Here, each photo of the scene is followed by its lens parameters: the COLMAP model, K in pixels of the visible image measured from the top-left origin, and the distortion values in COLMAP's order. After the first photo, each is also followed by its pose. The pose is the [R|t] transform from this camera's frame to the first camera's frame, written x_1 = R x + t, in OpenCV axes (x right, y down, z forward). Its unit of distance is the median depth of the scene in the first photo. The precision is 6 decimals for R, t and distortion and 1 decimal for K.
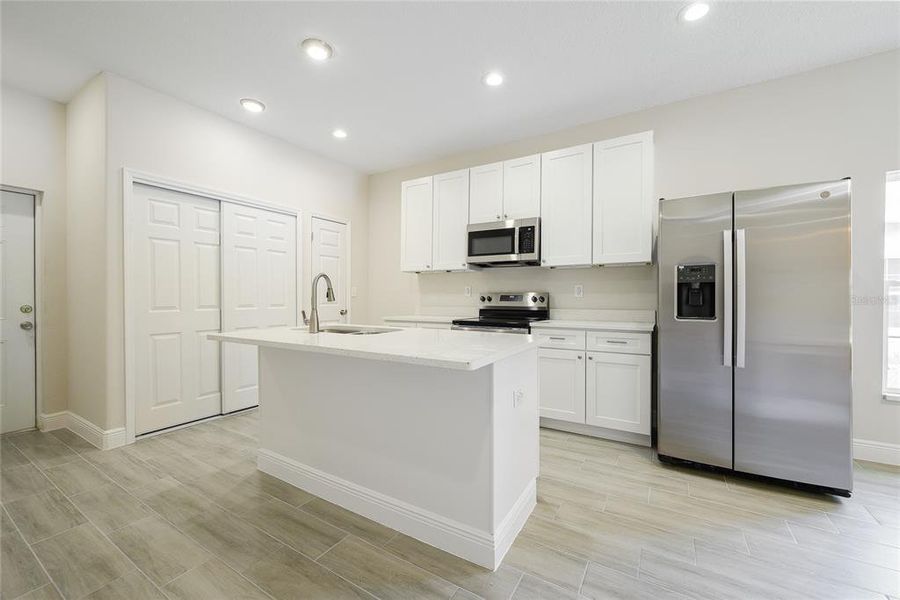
lens RADIAL K [[356.8, 0, 453.9], [0, 356.8, 301.9], [0, 0, 1]] dist [-0.003368, -0.000074]
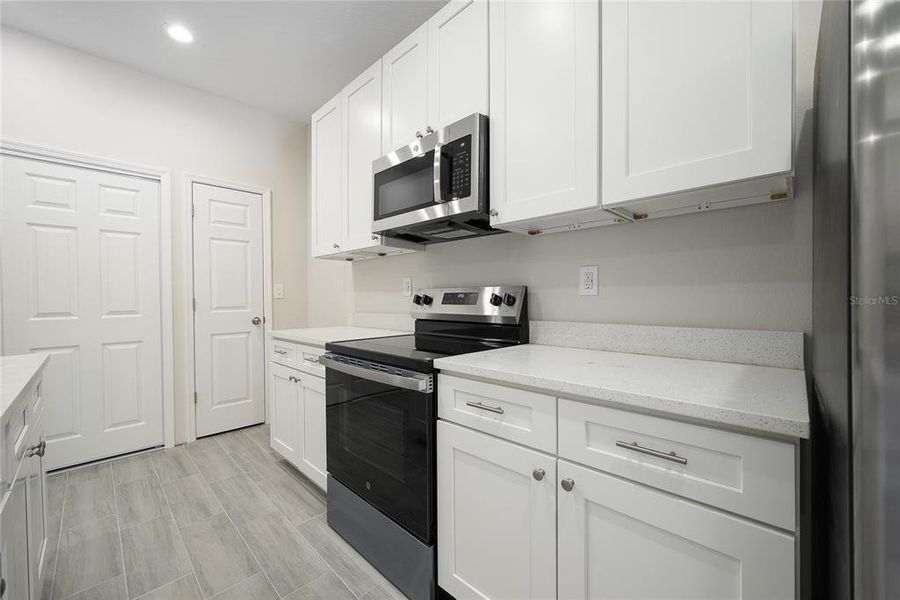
lens RADIAL K [[356.8, 0, 453.2], [0, 356.8, 301.2], [0, 0, 1]] dist [-0.003368, -0.000074]
pose [[0.972155, -0.007724, -0.234210, 0.291437], [0.007775, 0.999970, -0.000707, -0.007093], [0.234209, -0.001134, 0.972186, 0.539353]]
